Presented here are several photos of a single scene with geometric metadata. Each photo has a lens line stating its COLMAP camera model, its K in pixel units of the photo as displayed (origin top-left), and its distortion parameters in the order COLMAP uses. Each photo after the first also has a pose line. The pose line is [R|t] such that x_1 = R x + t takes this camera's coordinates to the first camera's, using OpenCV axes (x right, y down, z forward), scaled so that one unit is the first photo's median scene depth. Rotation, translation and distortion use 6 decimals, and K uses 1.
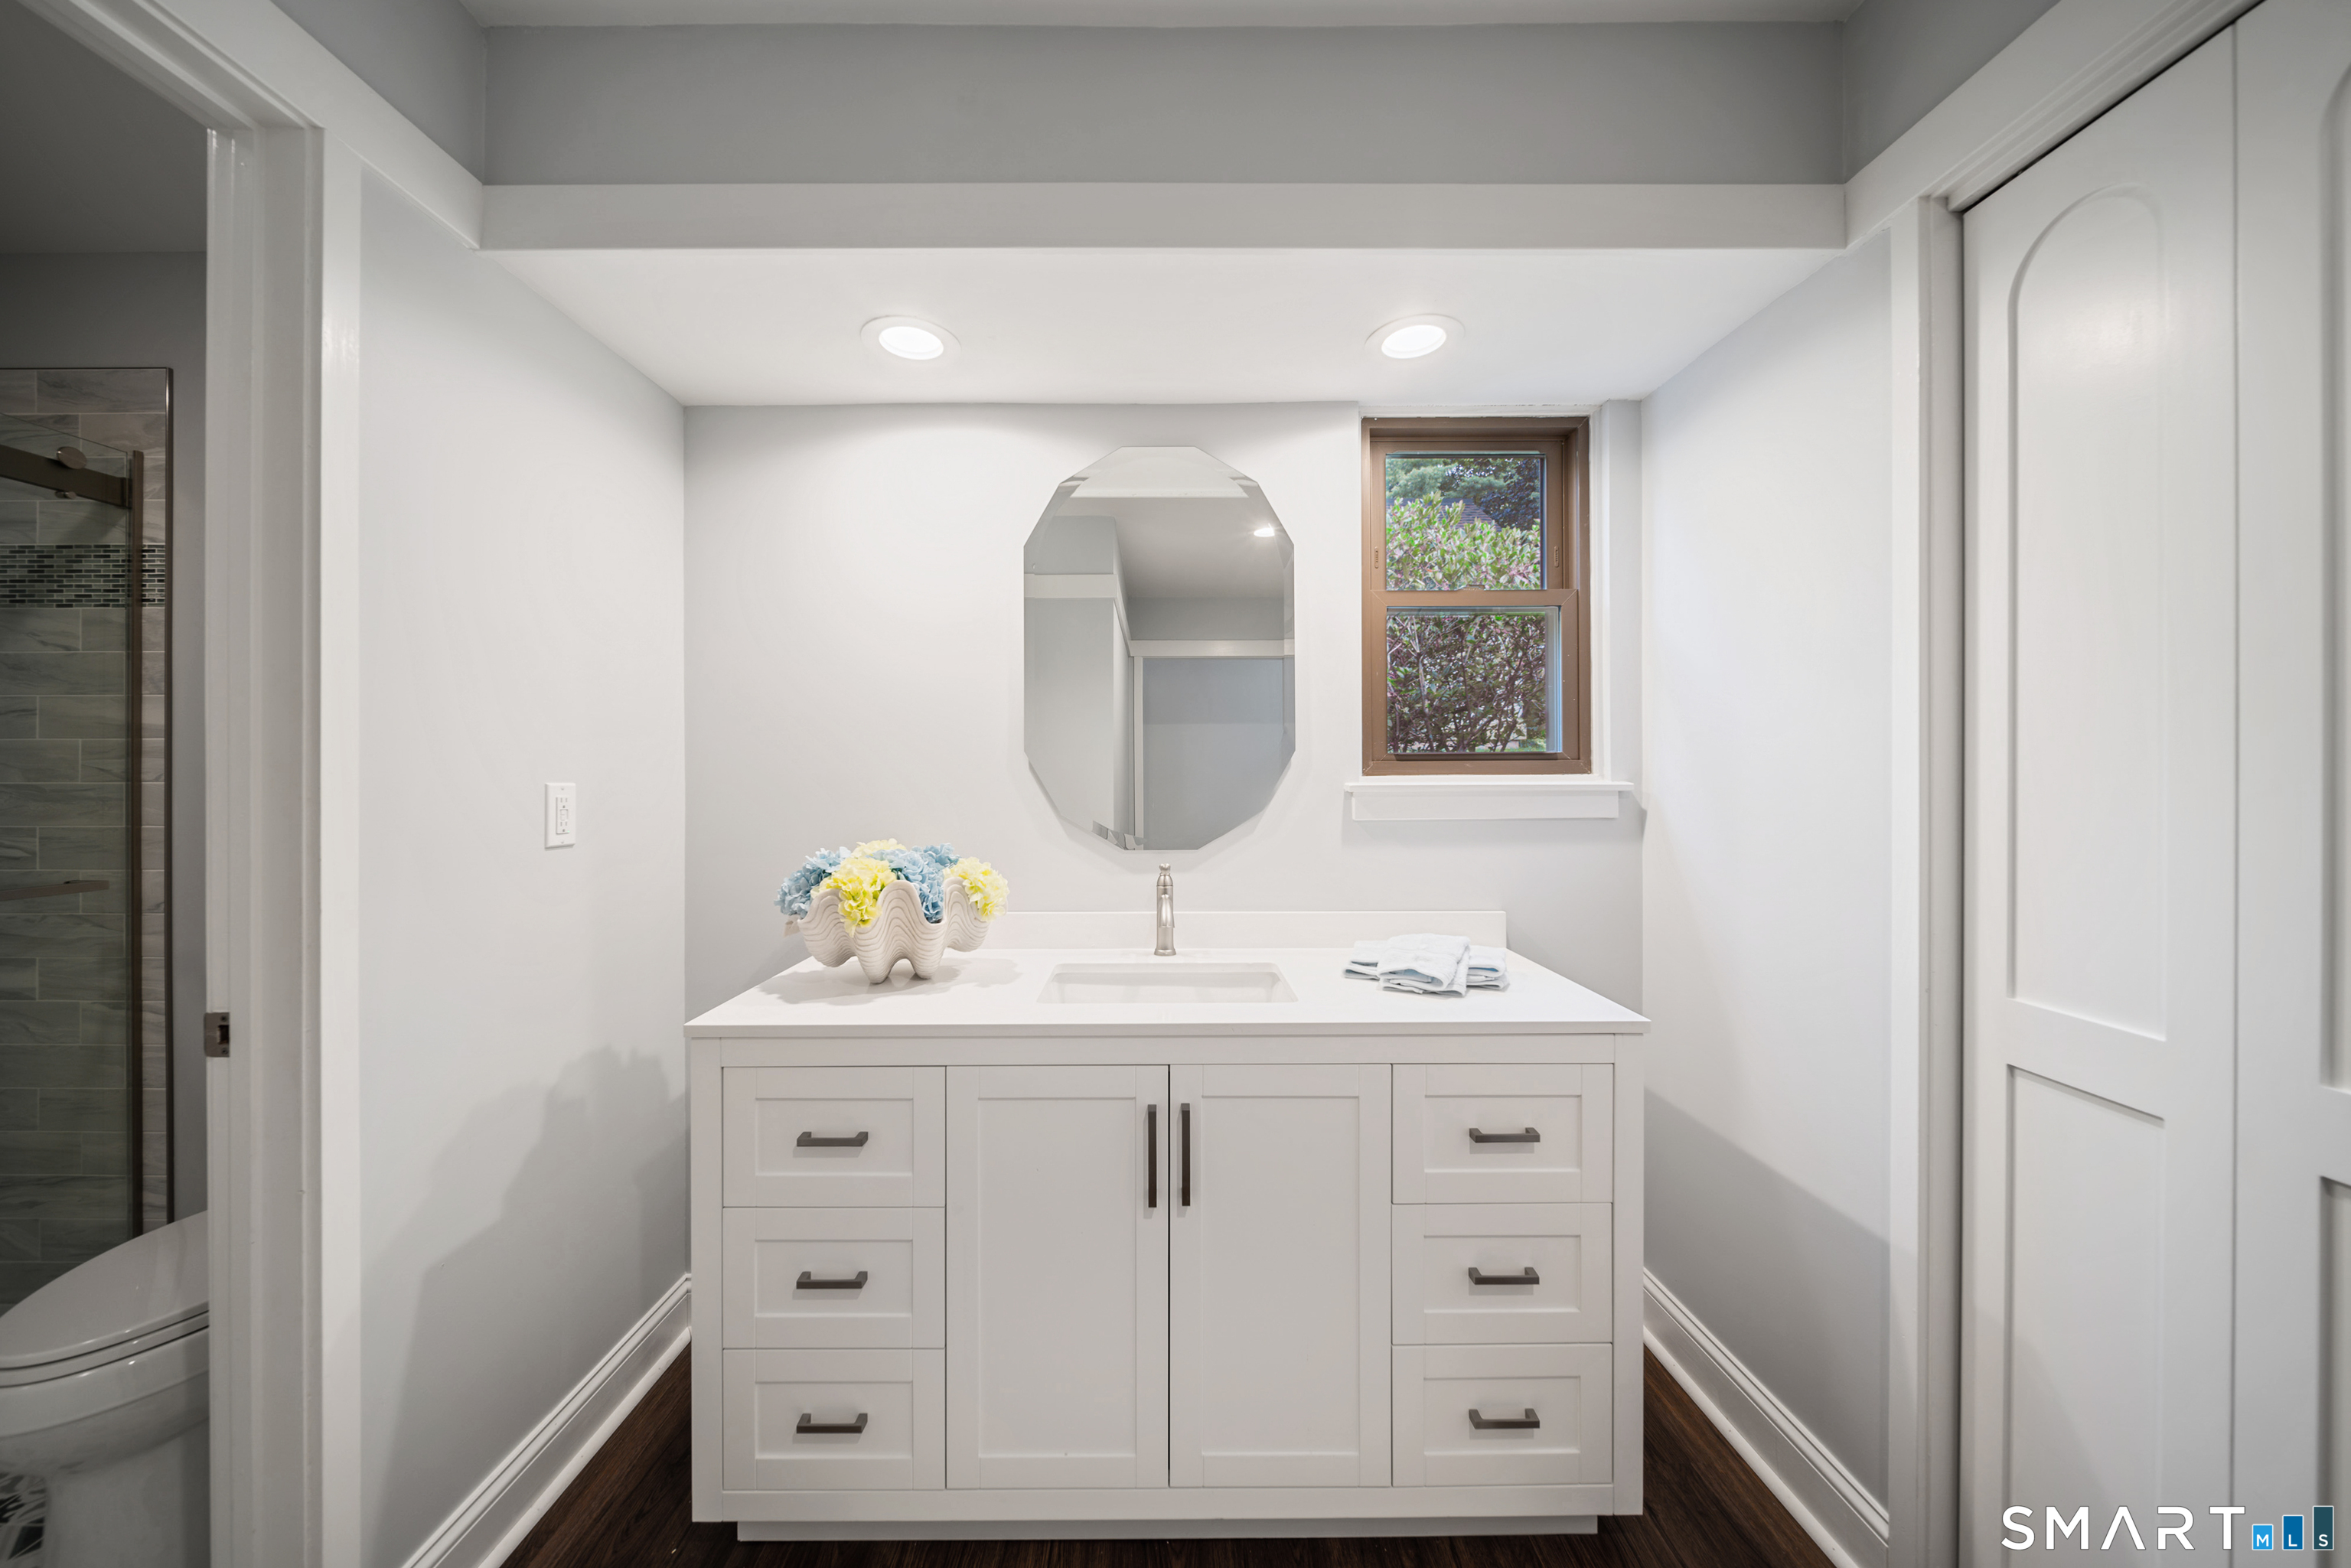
lens RADIAL K [[806.1, 0, 1173.9], [0, 806.1, 774.4], [0, 0, 1]] dist [-0.006857, -0.000277]
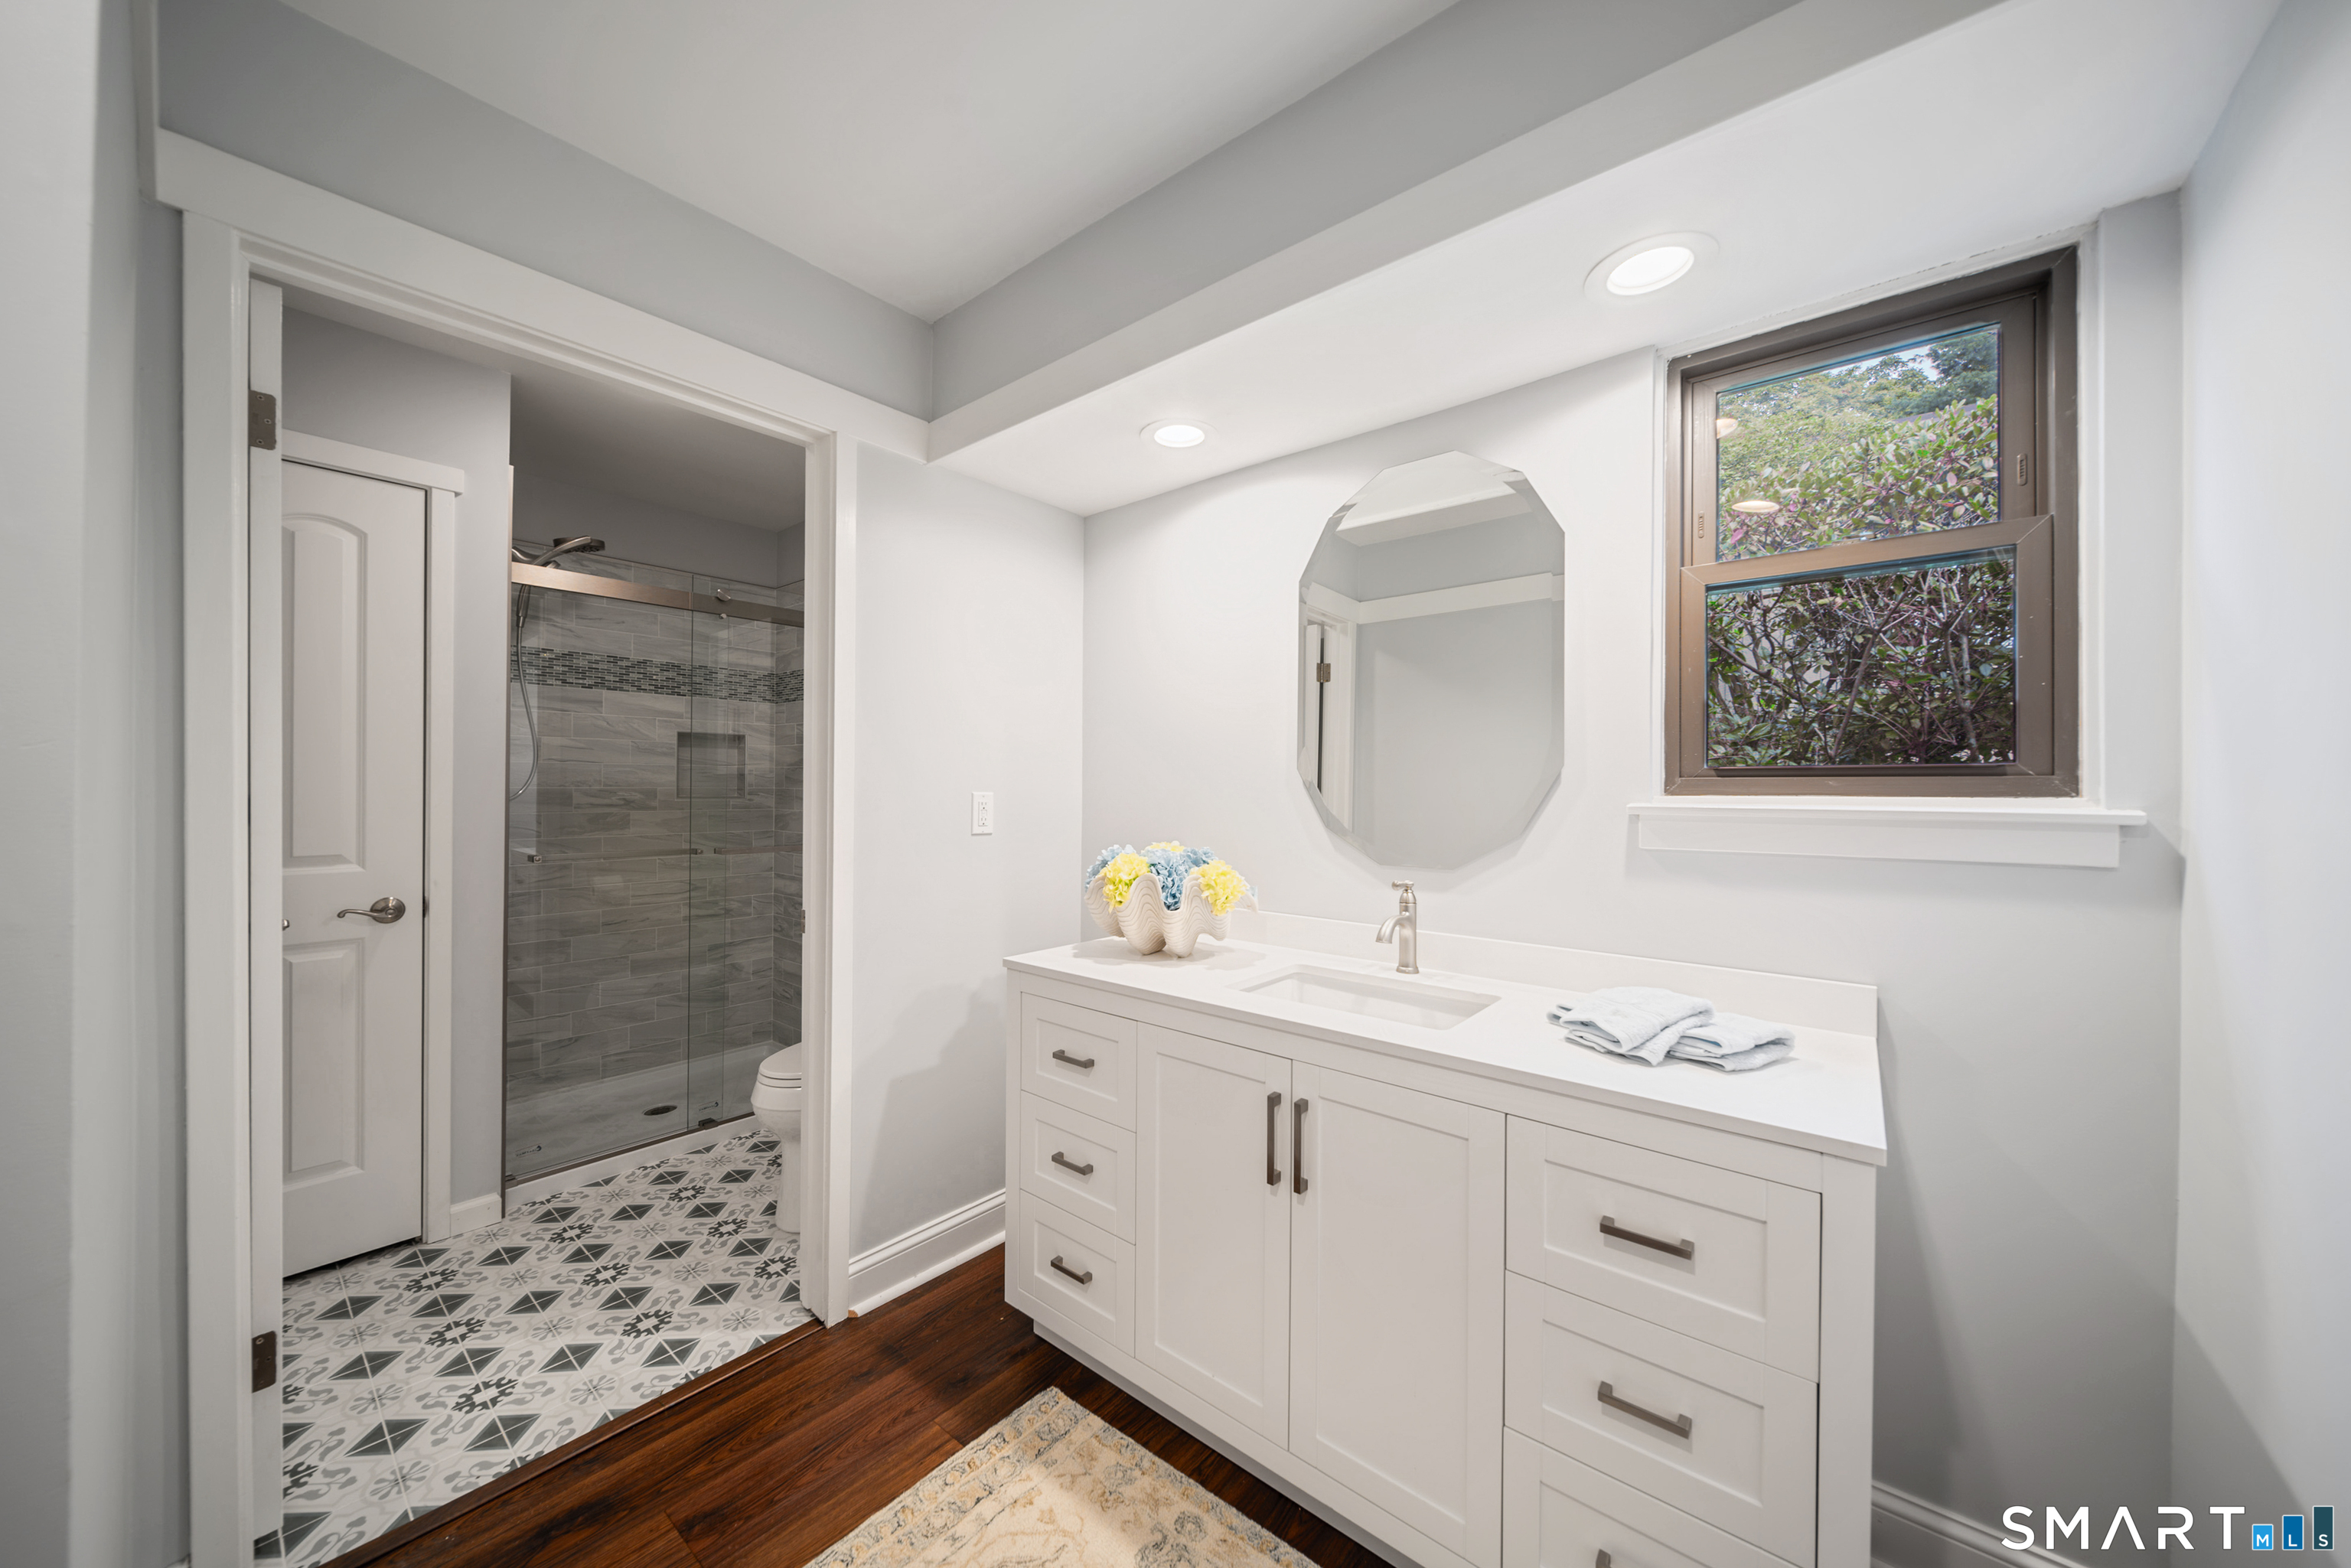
lens RADIAL K [[817.3, 0, 1172.0], [0, 817.3, 786.2], [0, 0, 1]] dist [-0.005045, -0.000149]
pose [[0.765018, 0.006737, -0.643974, 0.390334], [-0.008197, 0.999966, 0.000724, -0.004037], [0.643957, 0.004724, 0.765047, 0.037285]]
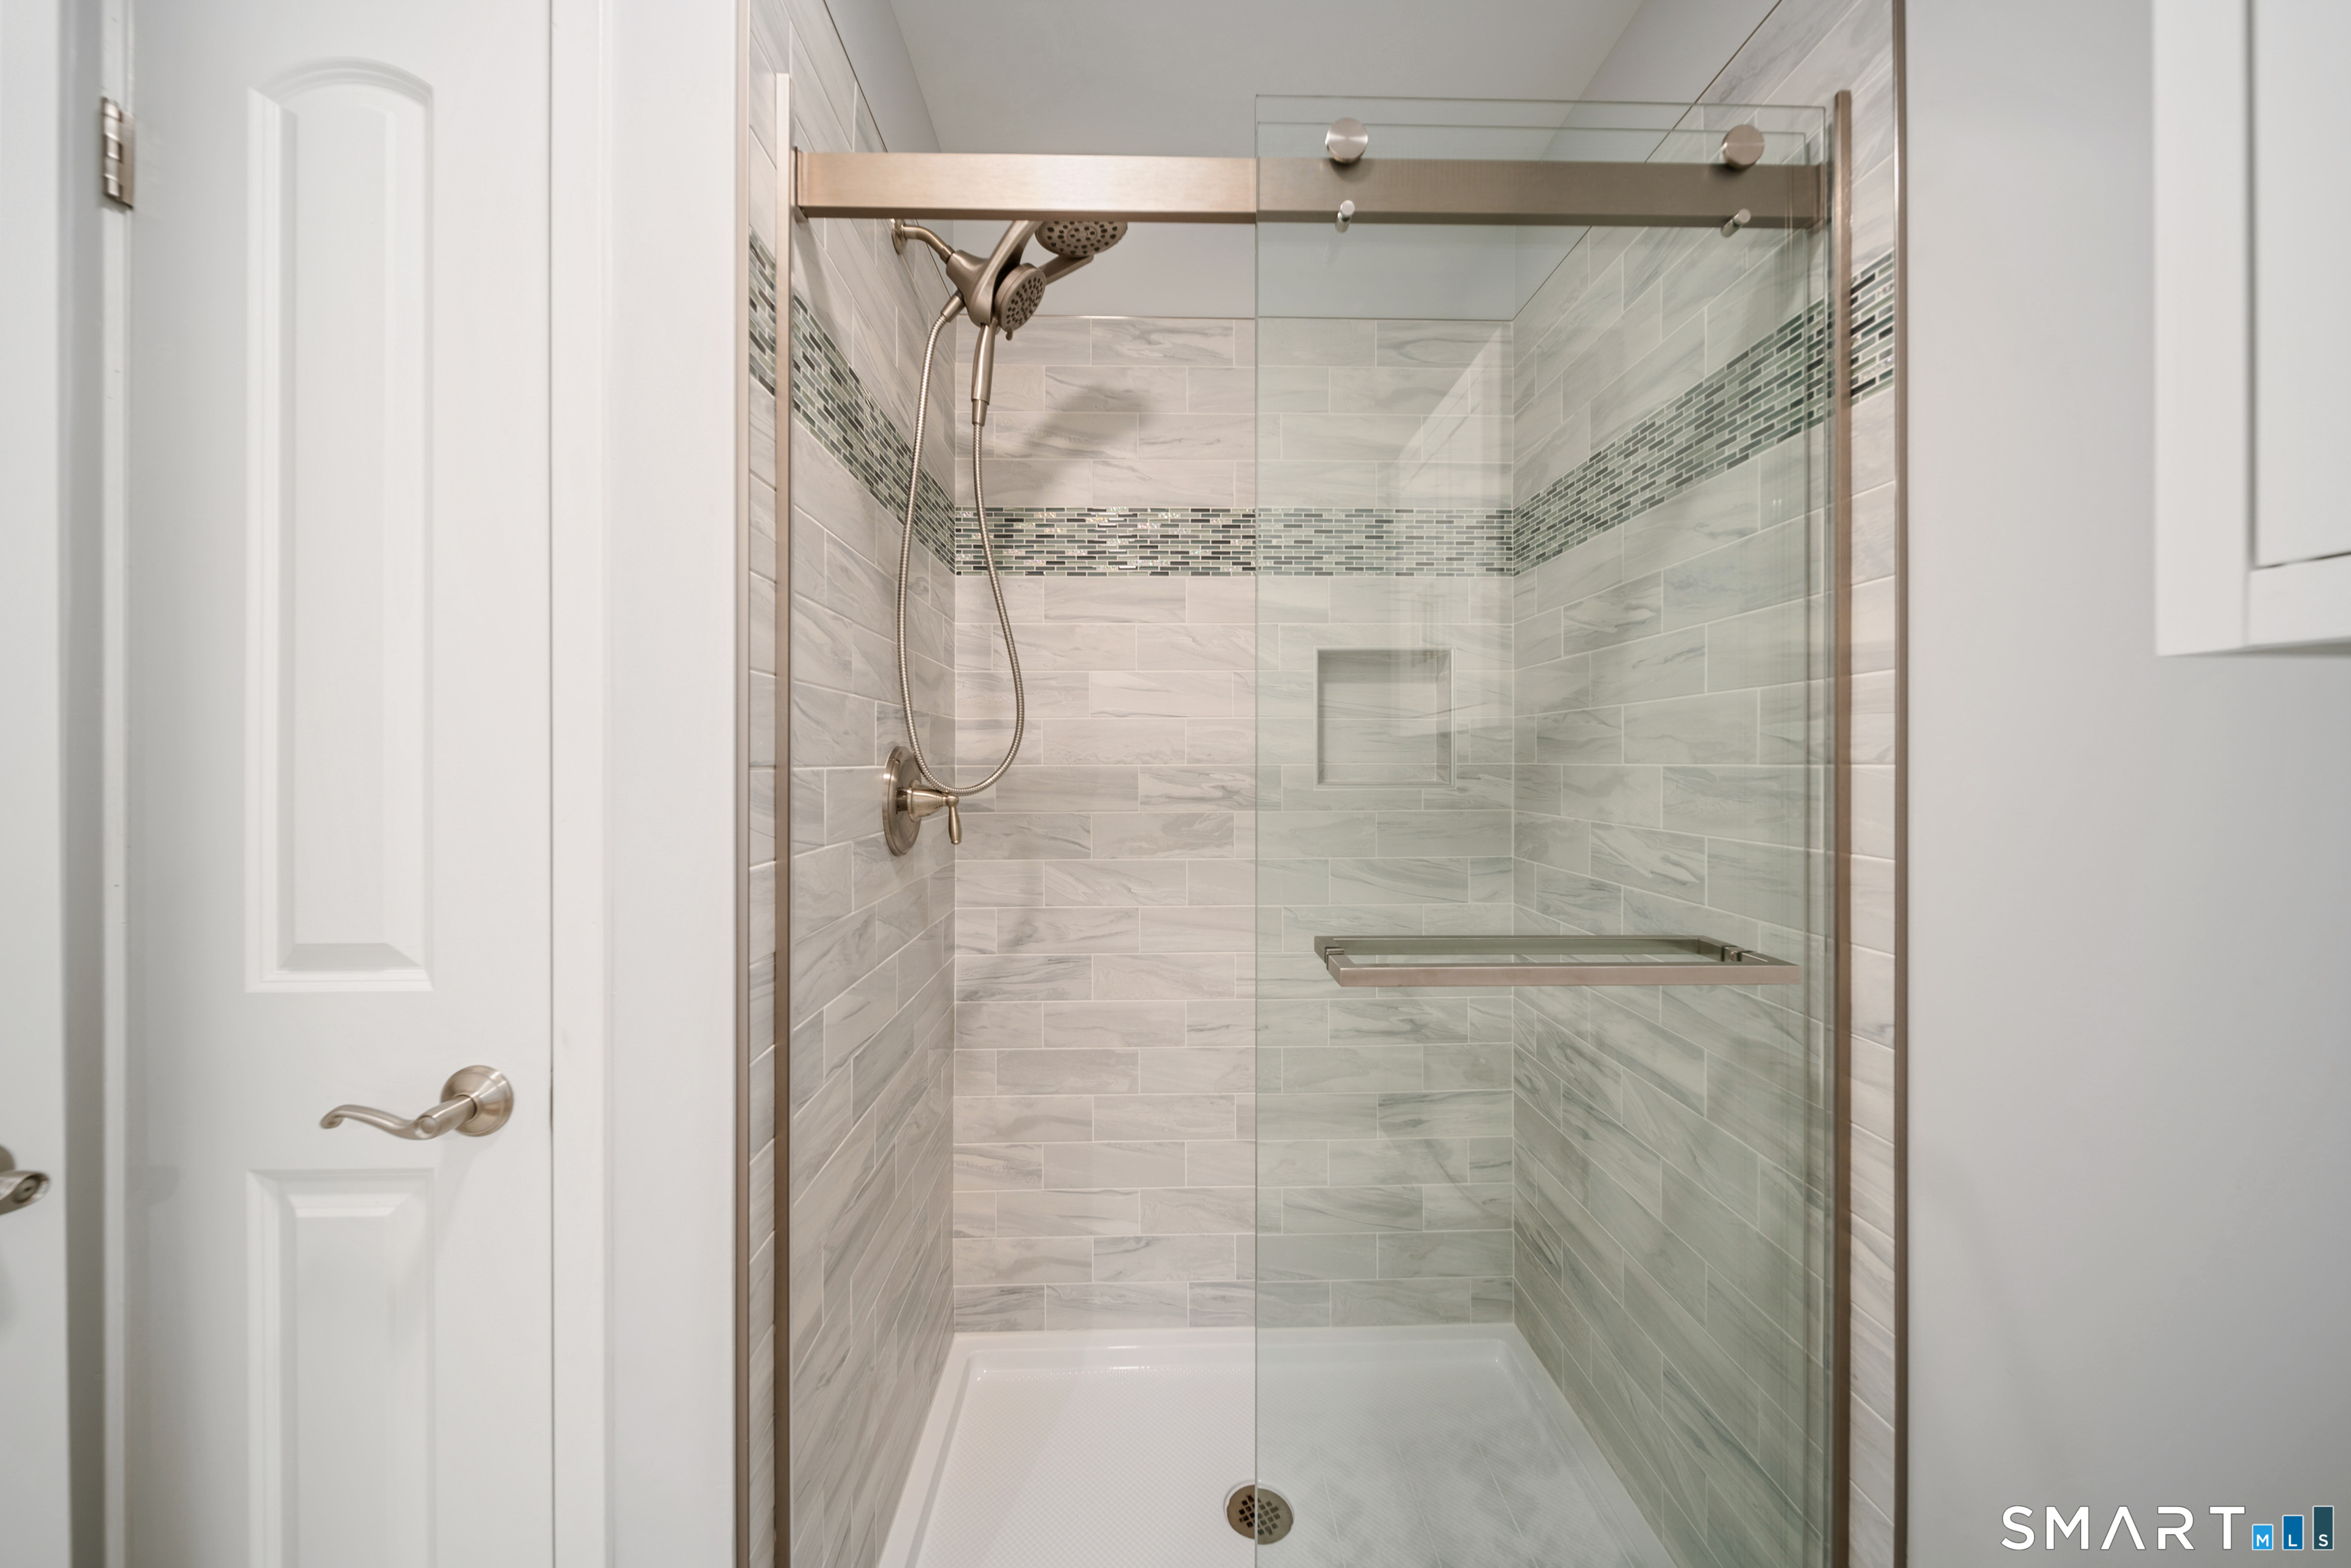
lens RADIAL K [[822.4, 0, 1166.2], [0, 822.4, 764.6], [0, 0, 1]] dist [-0.000190, -0.001835]
pose [[0.008875, 0.005327, -0.999946, -0.798786], [0.003437, 0.999980, 0.005358, 0.005318], [0.999955, -0.003485, 0.008857, 0.576394]]
